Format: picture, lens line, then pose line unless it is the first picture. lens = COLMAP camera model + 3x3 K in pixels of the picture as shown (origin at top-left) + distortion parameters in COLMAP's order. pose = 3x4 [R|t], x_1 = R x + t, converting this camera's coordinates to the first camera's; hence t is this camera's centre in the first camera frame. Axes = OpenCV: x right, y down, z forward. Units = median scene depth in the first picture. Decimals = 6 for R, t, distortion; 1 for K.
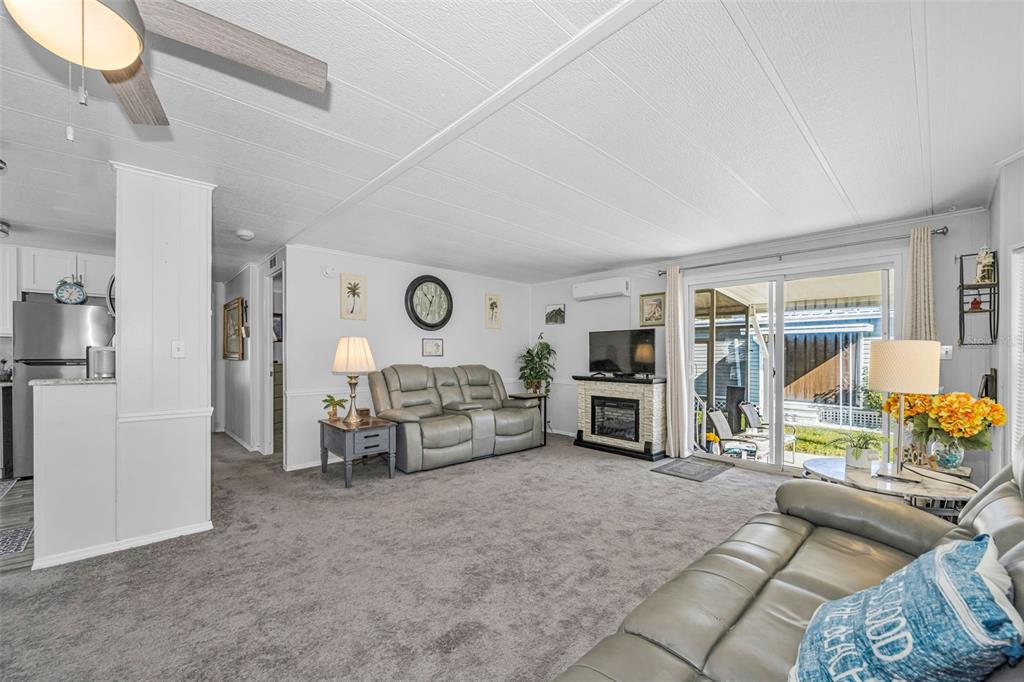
lens RADIAL K [[405.3, 0, 514.2], [0, 405.3, 357.0], [0, 0, 1]] dist [0.001205, 0.000151]
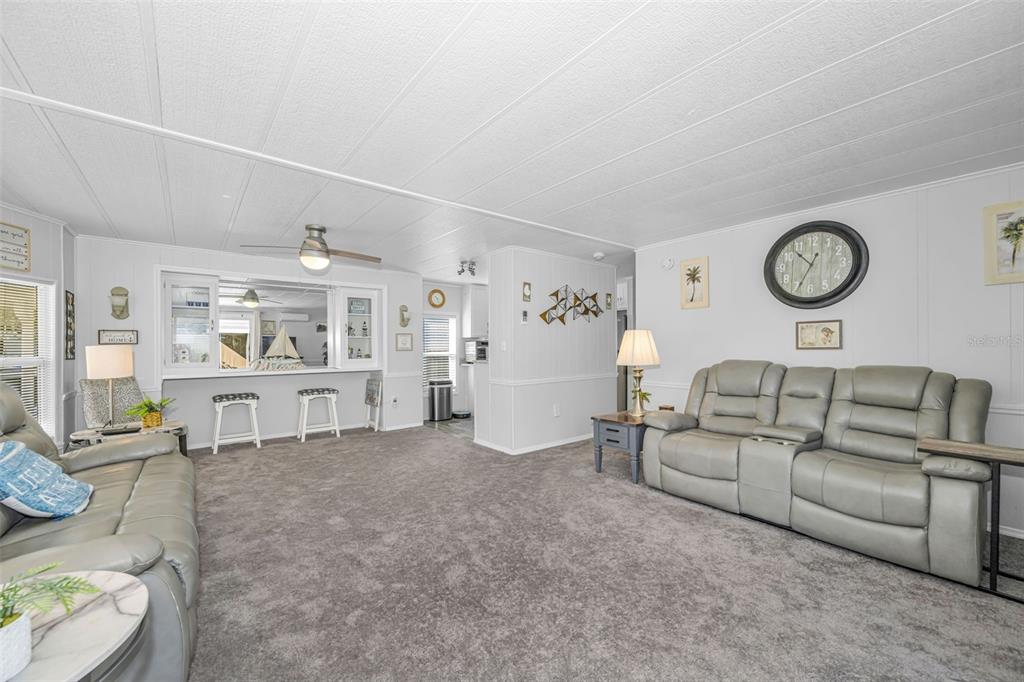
lens RADIAL K [[403.4, 0, 513.3], [0, 403.4, 345.0], [0, 0, 1]] dist [-0.000318, 0.000059]
pose [[-0.072134, -0.007797, -0.997364, 0.471324], [-0.000585, 0.999970, -0.007775, -0.003376], [0.997395, 0.000023, -0.072136, 0.599606]]
